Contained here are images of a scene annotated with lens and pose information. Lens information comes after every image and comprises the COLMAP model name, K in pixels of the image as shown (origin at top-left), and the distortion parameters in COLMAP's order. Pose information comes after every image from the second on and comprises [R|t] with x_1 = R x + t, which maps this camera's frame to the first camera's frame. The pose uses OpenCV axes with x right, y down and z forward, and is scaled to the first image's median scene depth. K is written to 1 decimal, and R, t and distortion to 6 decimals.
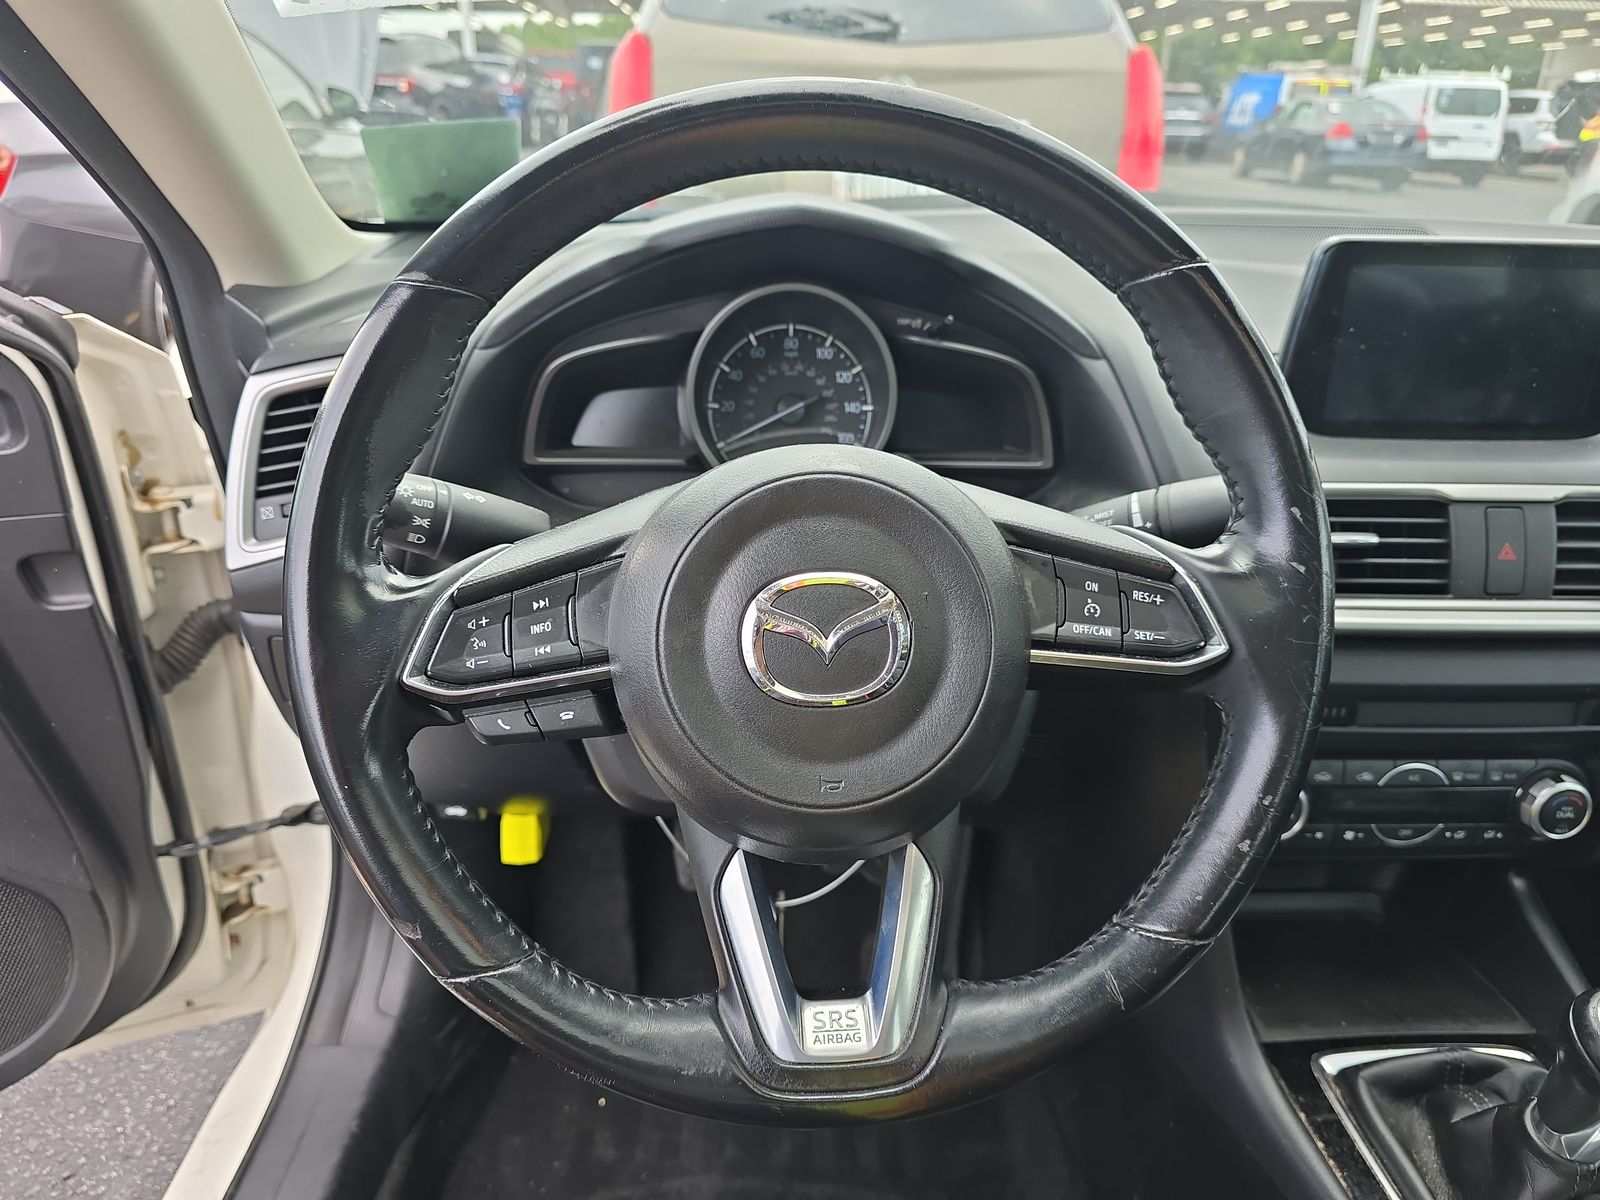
lens RADIAL K [[1146.0, 0, 800.0], [0, 1146.0, 600.0], [0, 0, 1]] dist [-0.000091, -0.004001]
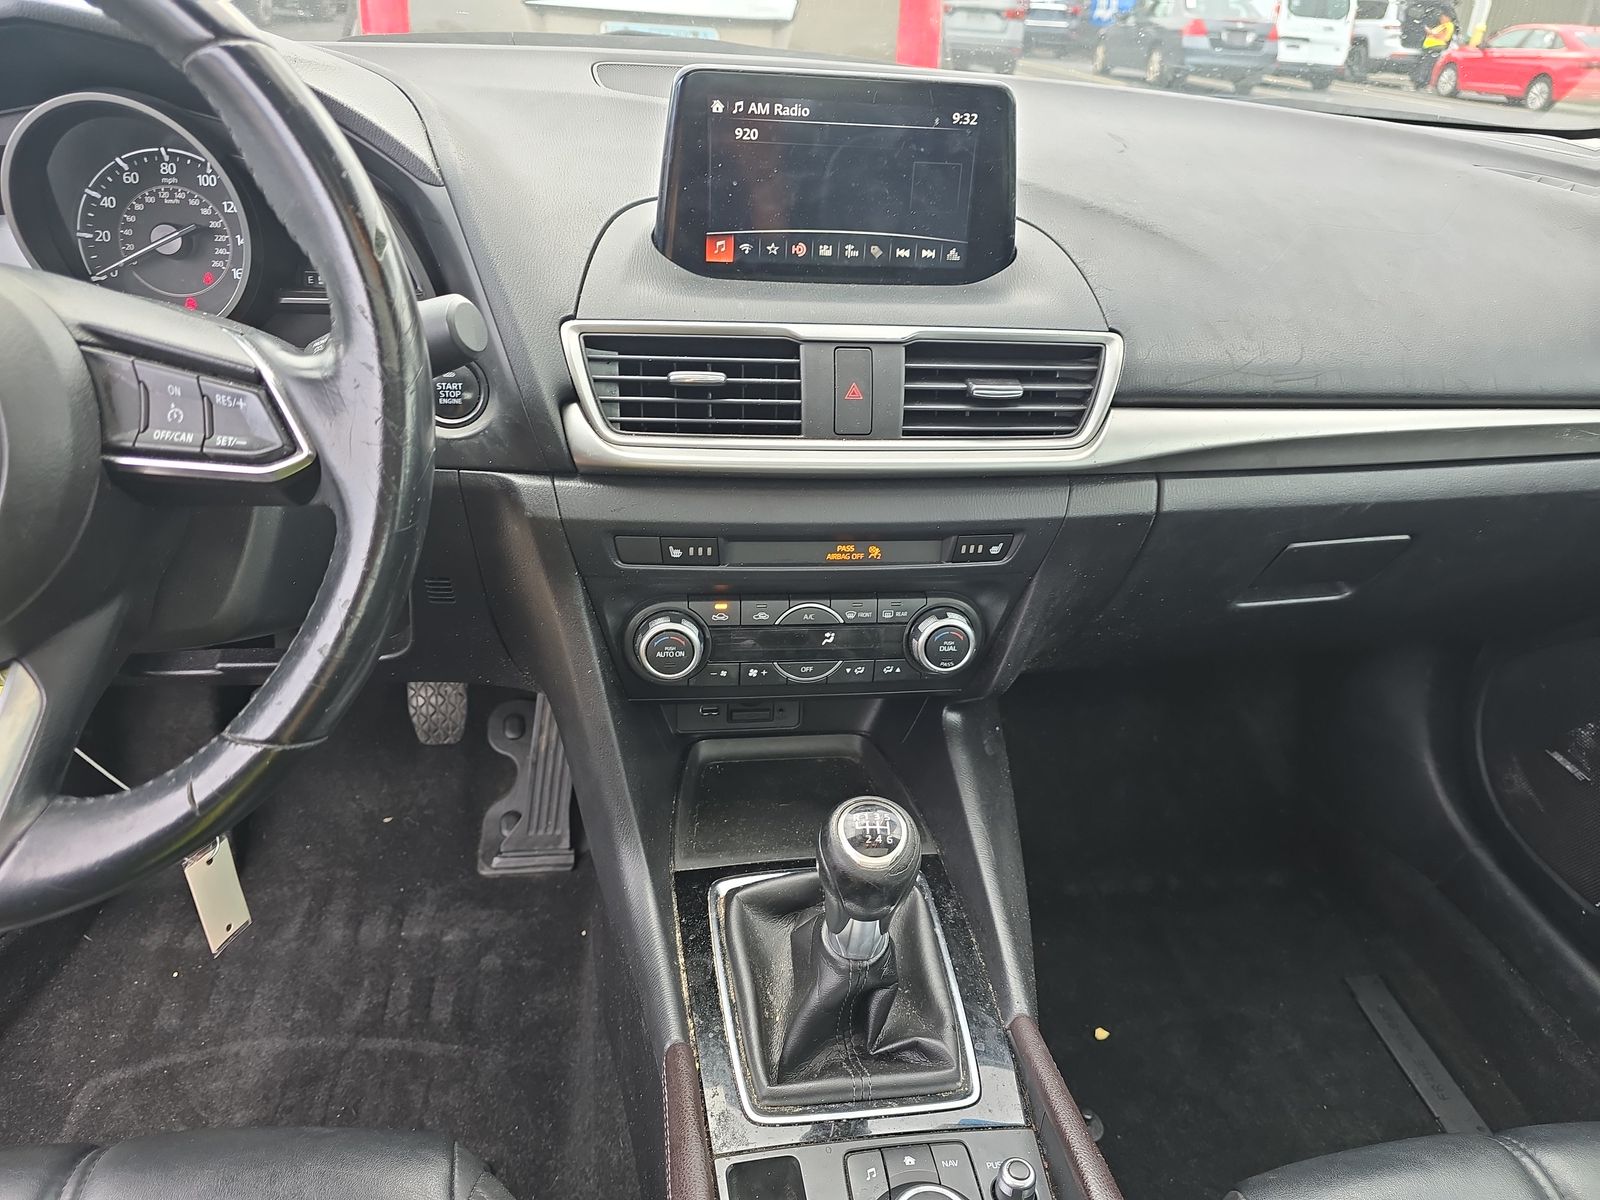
lens RADIAL K [[1124.0, 0, 801.1], [0, 1124.0, 609.7], [0, 0, 1]] dist [0.076724, -0.089595]
pose [[0.994080, -0.014787, 0.107636, 0.410416], [0.004617, 0.995550, 0.094126, 0.051124], [-0.108549, -0.093072, 0.989725, -0.014582]]
